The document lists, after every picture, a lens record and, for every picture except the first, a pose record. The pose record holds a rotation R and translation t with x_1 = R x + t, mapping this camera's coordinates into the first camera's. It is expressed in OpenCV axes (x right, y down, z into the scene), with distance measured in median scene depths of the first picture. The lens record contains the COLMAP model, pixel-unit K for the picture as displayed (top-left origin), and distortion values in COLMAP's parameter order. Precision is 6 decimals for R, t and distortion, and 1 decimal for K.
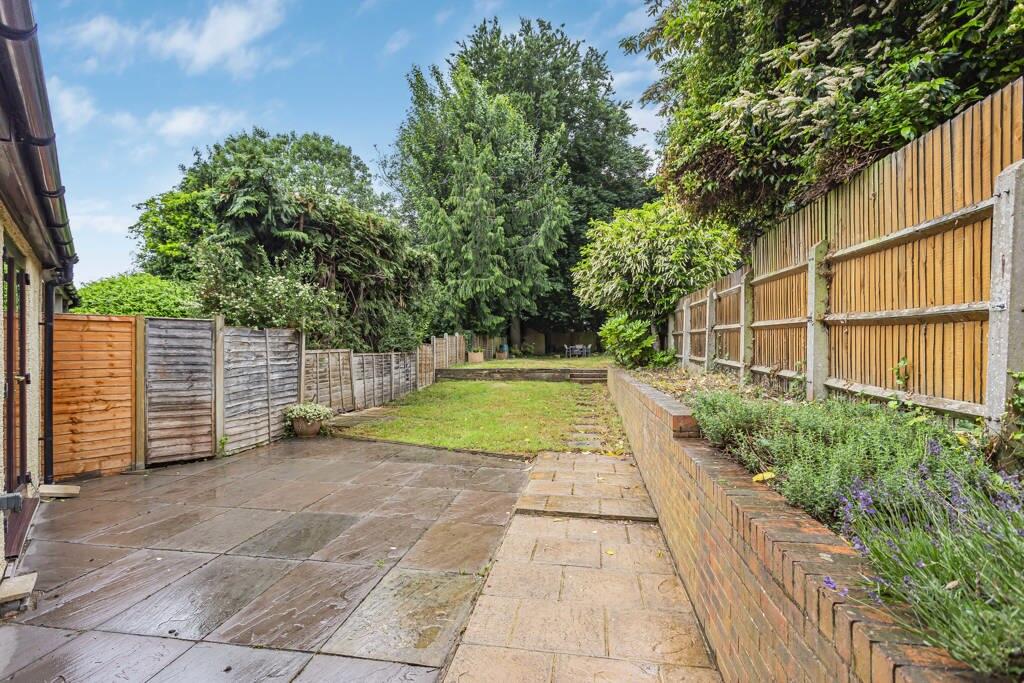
lens RADIAL K [[490.5, 0, 513.2], [0, 490.5, 326.0], [0, 0, 1]] dist [-0.000211, 0.000424]
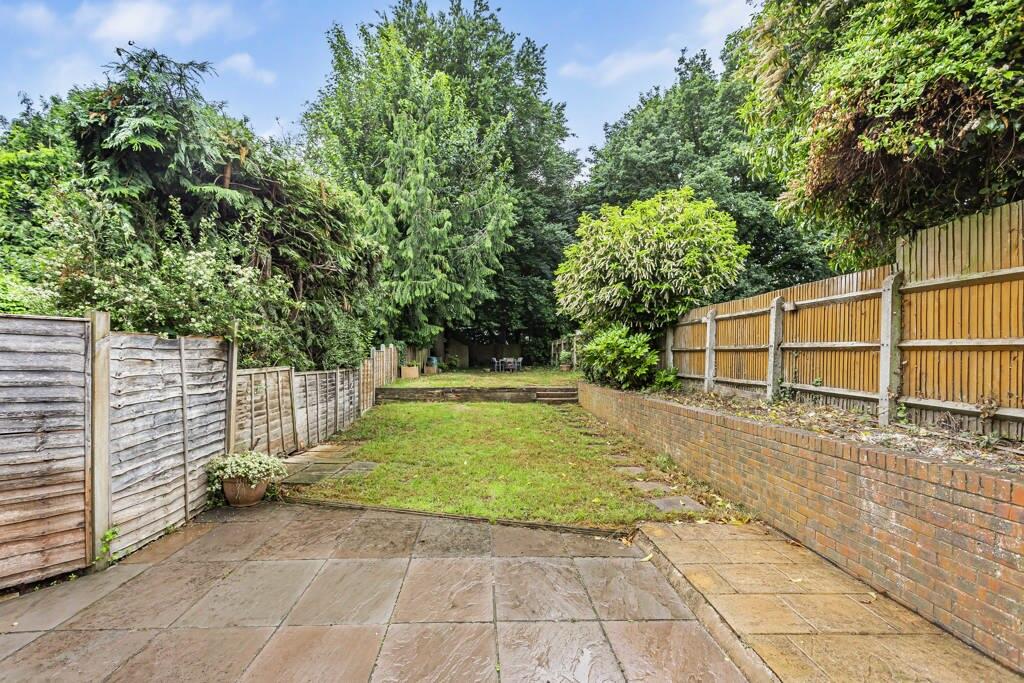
lens RADIAL K [[493.3, 0, 511.9], [0, 493.3, 346.8], [0, 0, 1]] dist [0.002991, 0.000737]
pose [[0.978026, 0.013644, 0.208038, -0.186147], [-0.017775, 0.999680, 0.018003, -0.000317], [-0.207726, -0.021305, 0.977955, 0.254608]]
